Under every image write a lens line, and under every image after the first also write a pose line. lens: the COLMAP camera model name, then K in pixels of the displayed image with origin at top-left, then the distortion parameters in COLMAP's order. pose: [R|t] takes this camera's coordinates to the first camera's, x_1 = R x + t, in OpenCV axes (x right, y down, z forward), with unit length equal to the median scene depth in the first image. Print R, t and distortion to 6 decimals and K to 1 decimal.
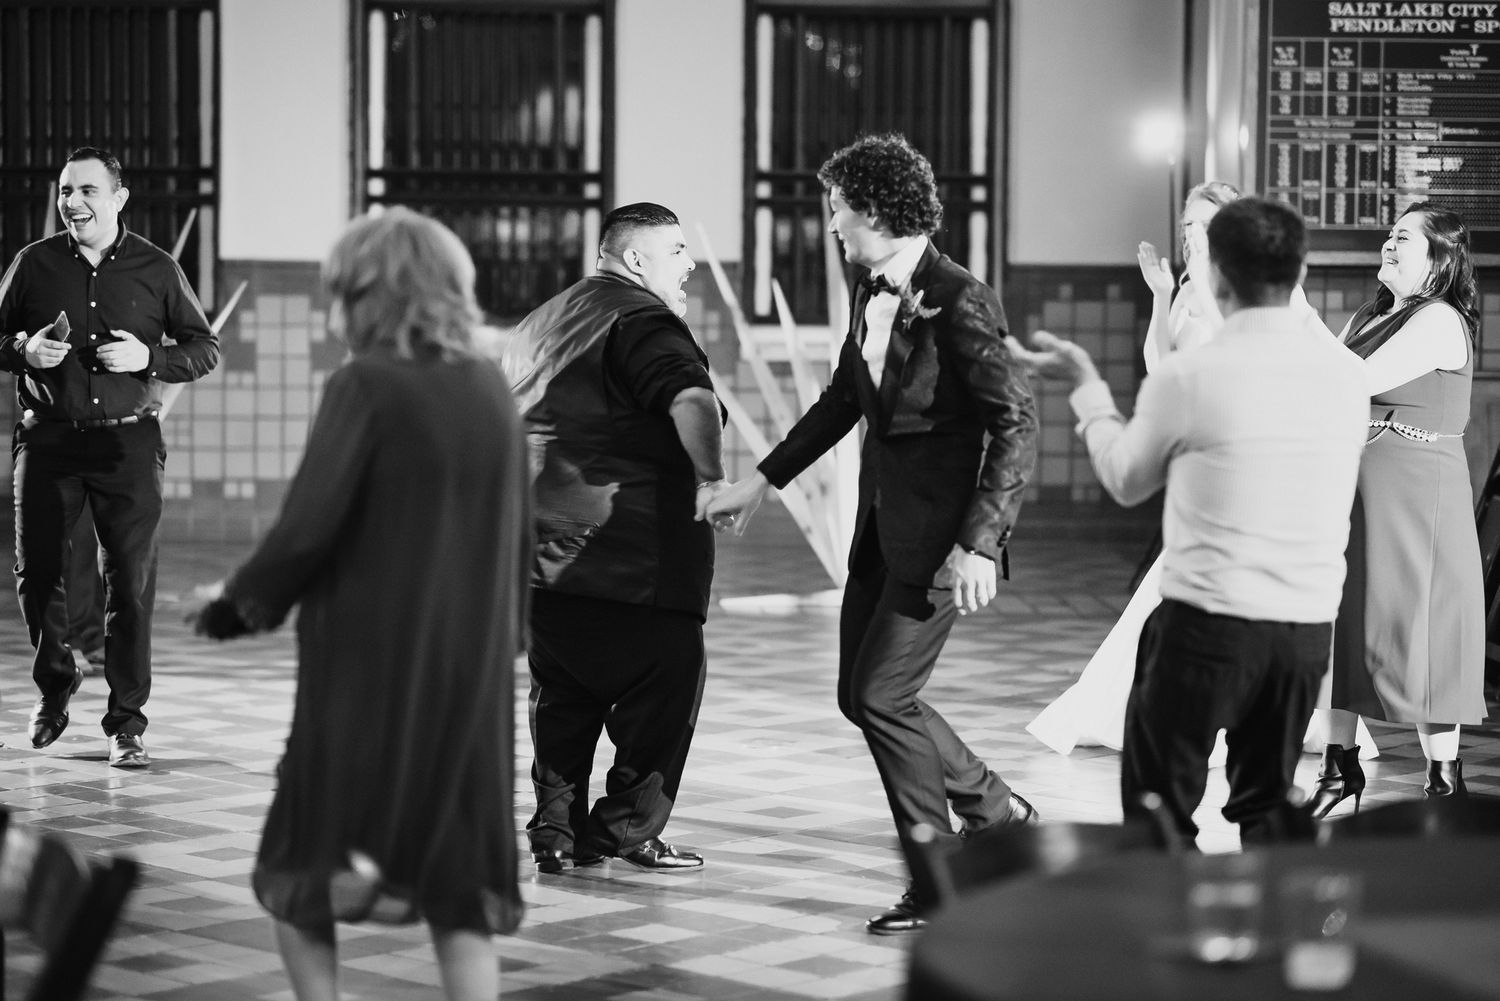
lens RADIAL K [[3630.5, 0, 750.0], [0, 3630.5, 500.5], [0, 0, 1]] dist [0.085757, 0.116938]
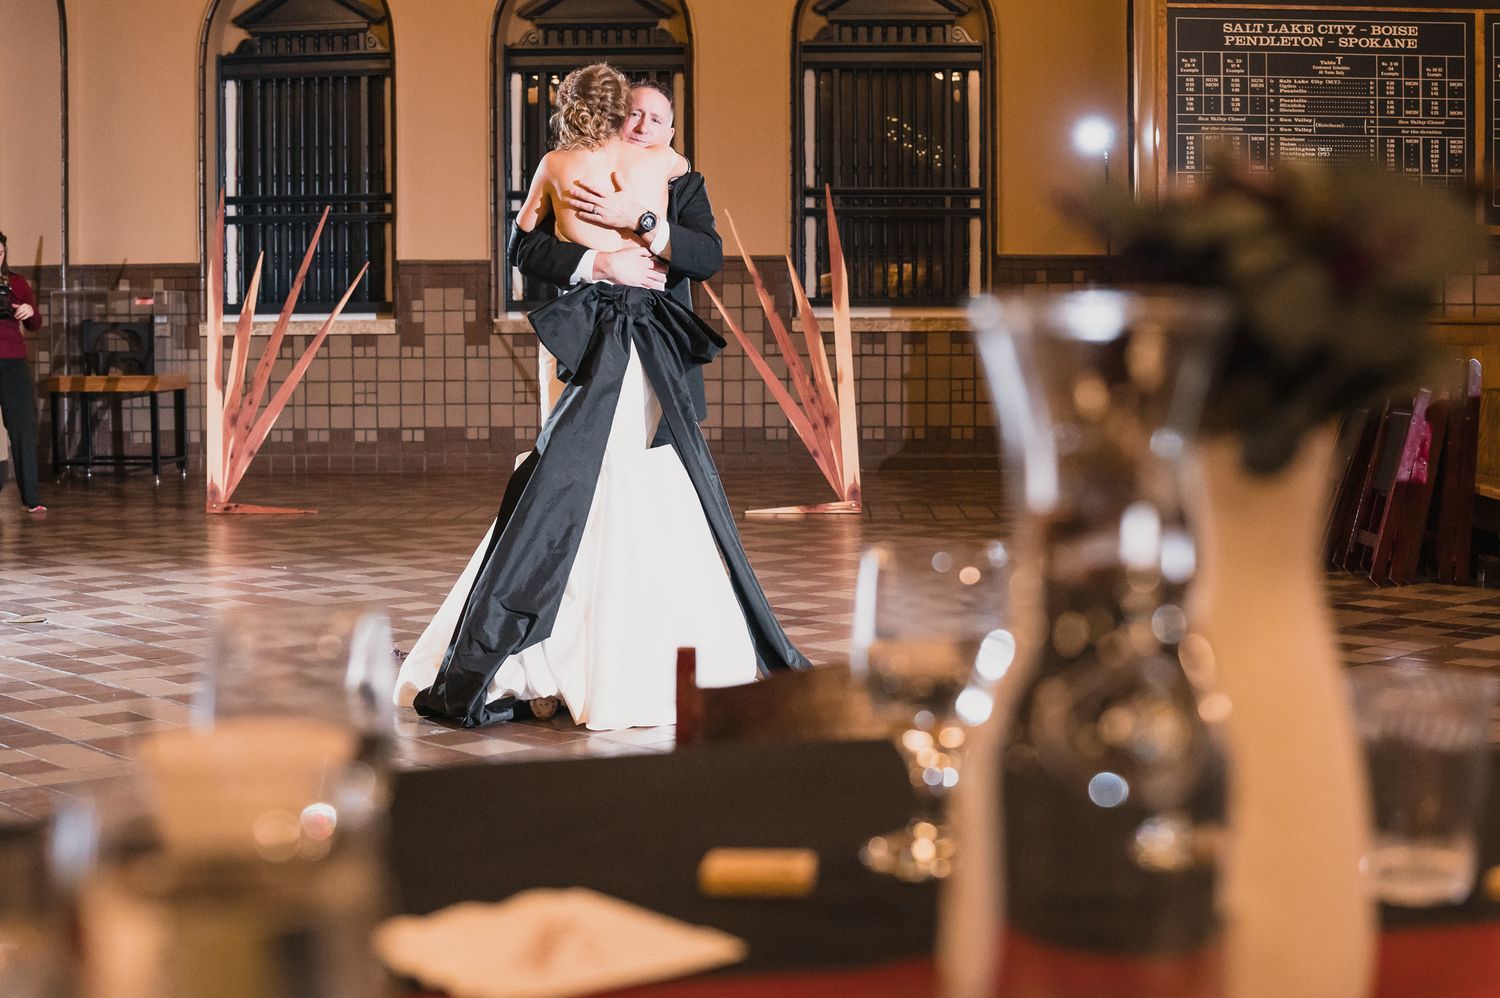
lens RADIAL K [[2325.1, 0, 750.0], [0, 2325.1, 499.0], [0, 0, 1]] dist [-0.202093, -0.069173]
pose [[0.997165, -0.008212, -0.074797, 0.055127], [0.008868, 0.999925, 0.008445, 0.017439], [0.074722, -0.009085, 0.997163, 0.211216]]
